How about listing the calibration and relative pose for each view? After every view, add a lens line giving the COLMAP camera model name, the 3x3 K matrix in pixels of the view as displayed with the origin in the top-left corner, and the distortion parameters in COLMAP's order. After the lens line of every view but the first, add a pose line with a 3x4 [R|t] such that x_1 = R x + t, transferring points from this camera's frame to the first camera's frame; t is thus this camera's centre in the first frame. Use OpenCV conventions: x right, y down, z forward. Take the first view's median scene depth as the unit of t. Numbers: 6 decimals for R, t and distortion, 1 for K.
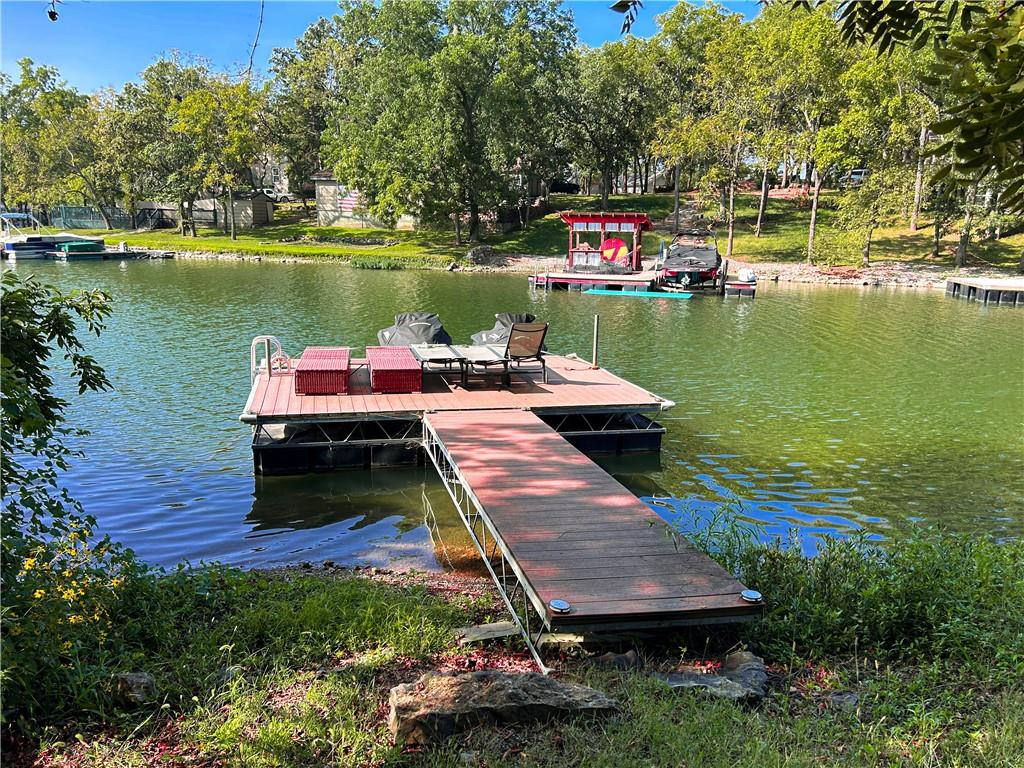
lens RADIAL K [[760.5, 0, 518.6], [0, 760.5, 387.0], [0, 0, 1]] dist [0.070335, -0.097883]
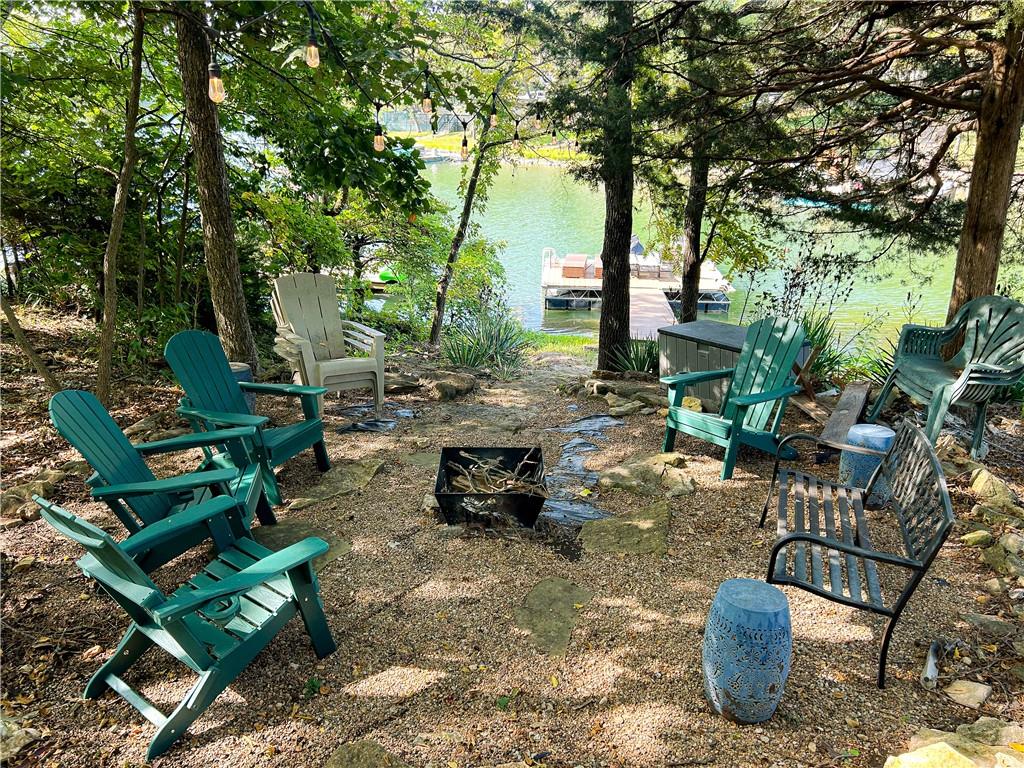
lens RADIAL K [[760.5, 0, 518.6], [0, 760.5, 387.0], [0, 0, 1]] dist [0.070335, -0.097883]
pose [[0.947566, 0.105648, -0.301591, 0.060367], [-0.059632, 0.985650, 0.157917, -0.003445], [0.313946, -0.131652, 0.940269, -0.241007]]
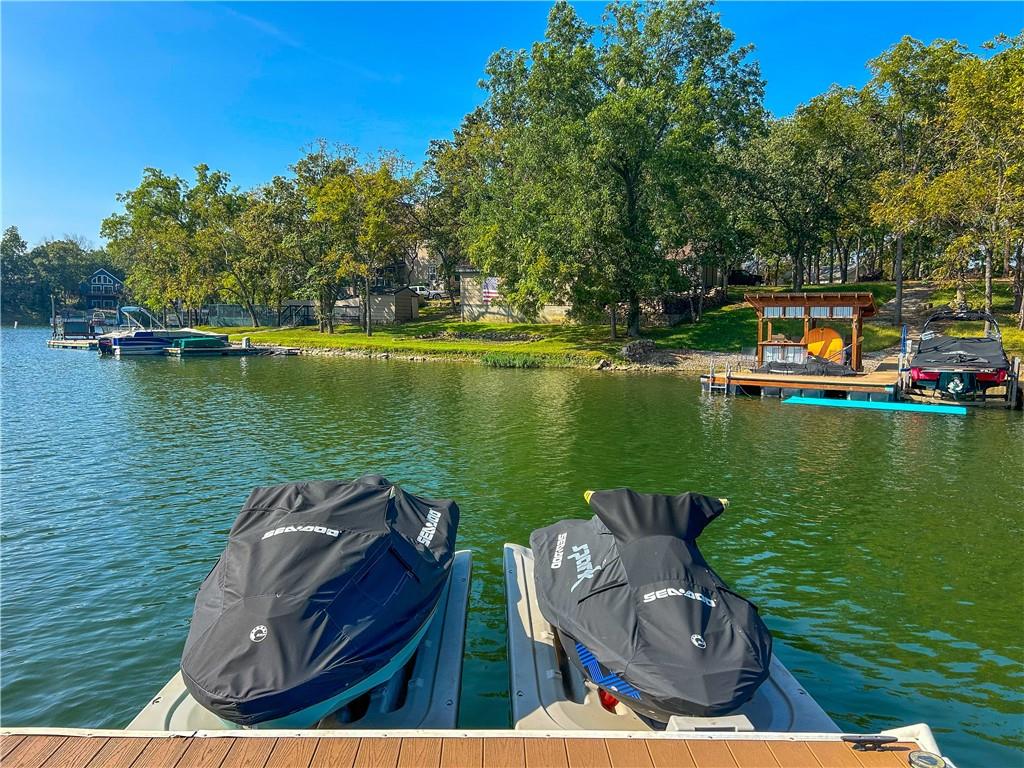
lens RADIAL K [[760.5, 0, 518.6], [0, 760.5, 387.0], [0, 0, 1]] dist [0.070335, -0.097883]
pose [[0.975577, 0.012266, -0.219317, 0.002382], [-0.041240, 0.990913, -0.128024, -0.027568], [0.215754, 0.133942, 0.967218, 0.200205]]
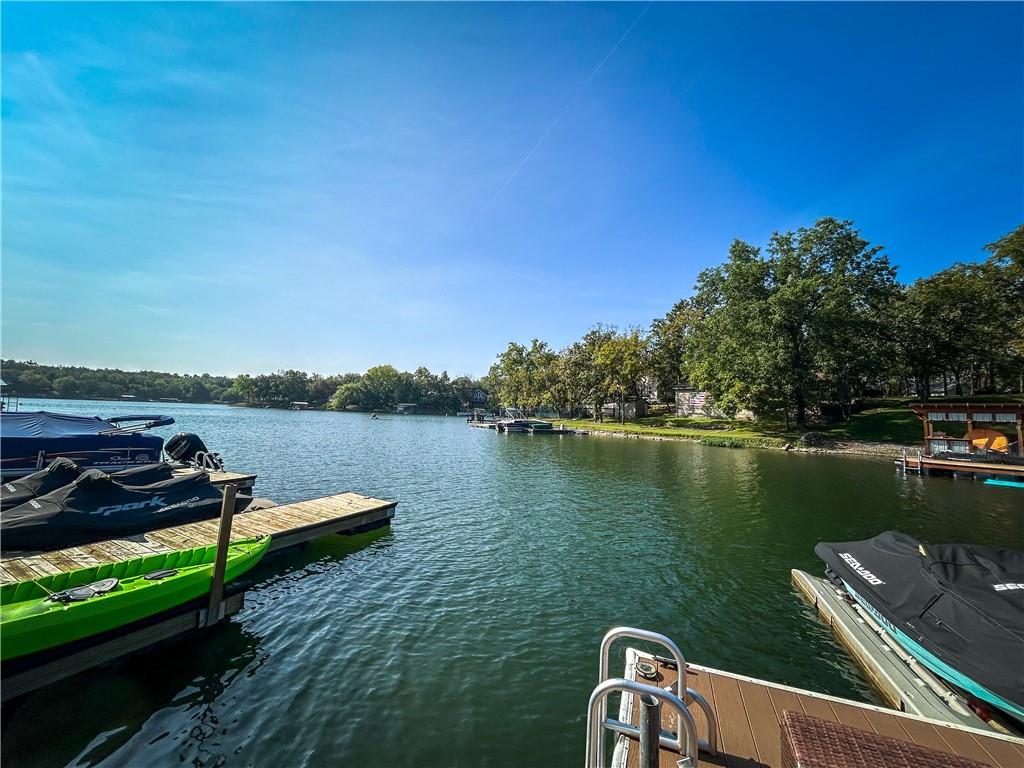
lens RADIAL K [[409.7, 0, 512.0], [0, 409.7, 384.0], [0, 0, 1]] dist [-0.003766, -0.000093]
pose [[0.814616, -0.035871, -0.578890, -0.060667], [-0.136029, 0.958431, -0.250810, -0.025931], [0.563823, 0.283060, 0.775874, 0.180397]]
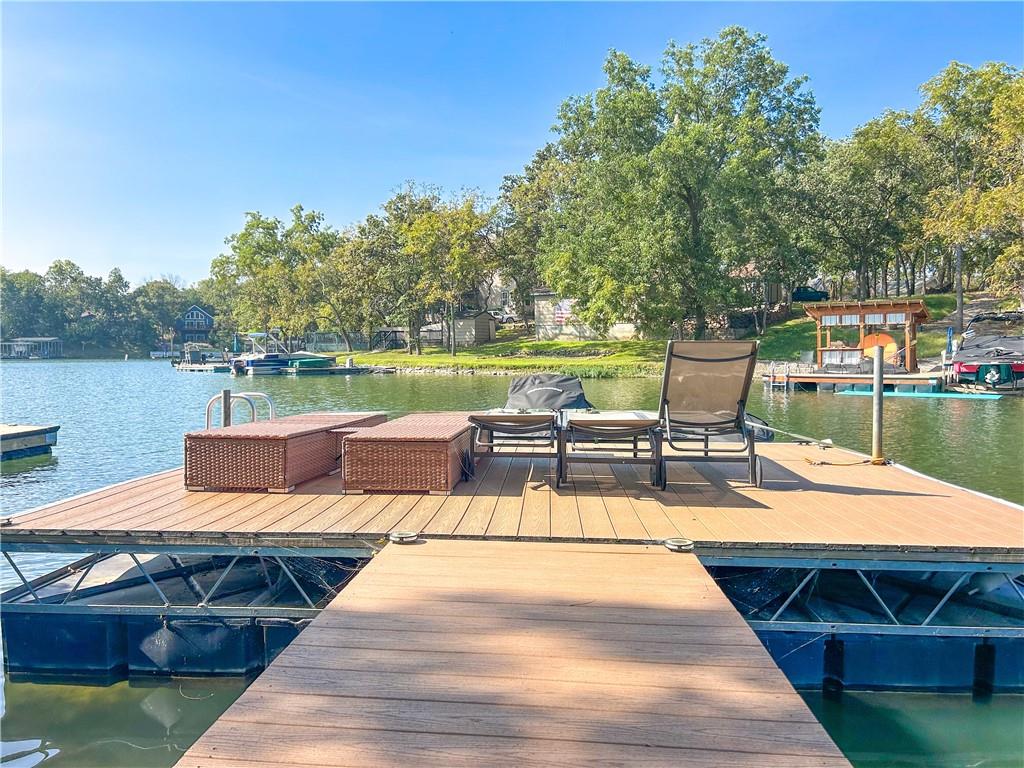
lens RADIAL K [[760.6, 0, 505.4], [0, 760.6, 380.3], [0, 0, 1]] dist [0.071165, -0.081386]
pose [[0.948647, -0.014915, -0.315984, 0.008296], [-0.040117, 0.985150, -0.166941, 0.002961], [0.313781, 0.171045, 0.933962, 0.116614]]
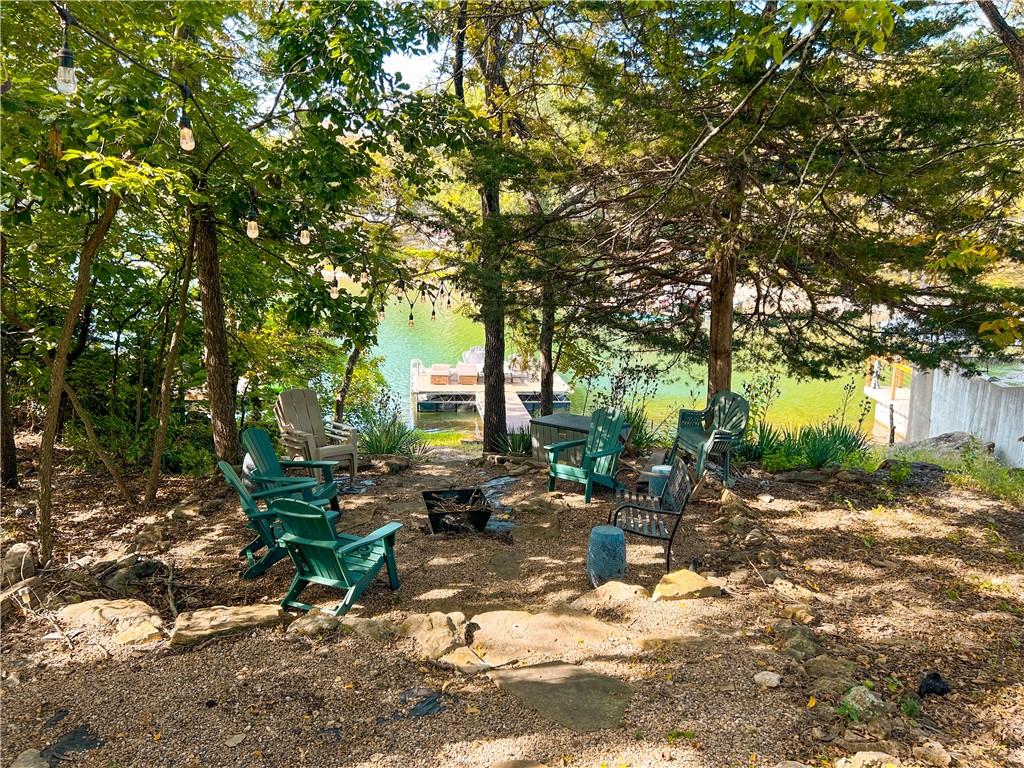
lens RADIAL K [[760.5, 0, 518.6], [0, 760.5, 387.0], [0, 0, 1]] dist [0.070335, -0.097883]
pose [[0.993327, 0.036318, -0.109462, 0.059607], [-0.035180, 0.999305, 0.012311, -0.004618], [0.109833, -0.008378, 0.993915, -0.313625]]
